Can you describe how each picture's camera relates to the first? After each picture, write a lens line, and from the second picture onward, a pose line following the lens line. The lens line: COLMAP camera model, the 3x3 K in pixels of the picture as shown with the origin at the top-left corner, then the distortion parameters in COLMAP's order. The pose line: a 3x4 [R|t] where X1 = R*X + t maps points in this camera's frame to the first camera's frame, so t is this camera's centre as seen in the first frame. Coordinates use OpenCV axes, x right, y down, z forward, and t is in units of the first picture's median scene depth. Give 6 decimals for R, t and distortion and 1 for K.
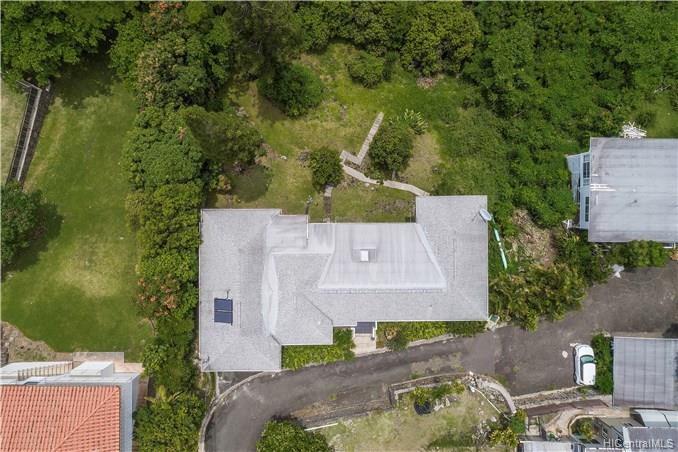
lens RADIAL K [[461.8, 0, 339.0], [0, 461.8, 226.0], [0, 0, 1]] dist [-0.004544, -0.000968]
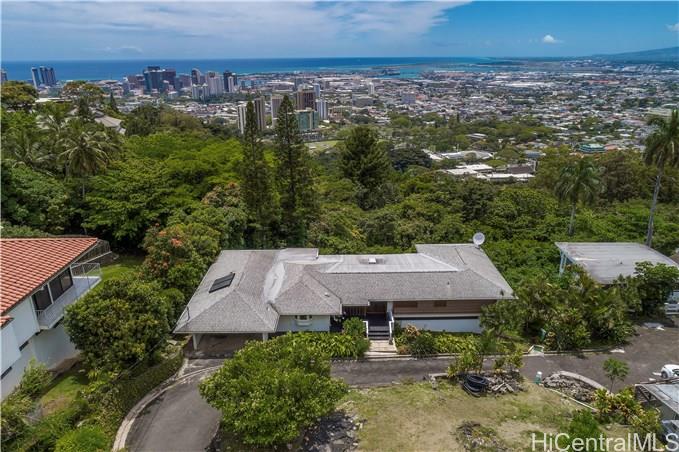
lens RADIAL K [[462.4, 0, 339.5], [0, 462.4, 226.0], [0, 0, 1]] dist [-0.004544, -0.000968]
pose [[0.999983, -0.005688, -0.000946, -0.014800], [0.001249, 0.373858, -0.927485, 0.912596], [0.005629, 0.927468, 0.373859, 0.508834]]
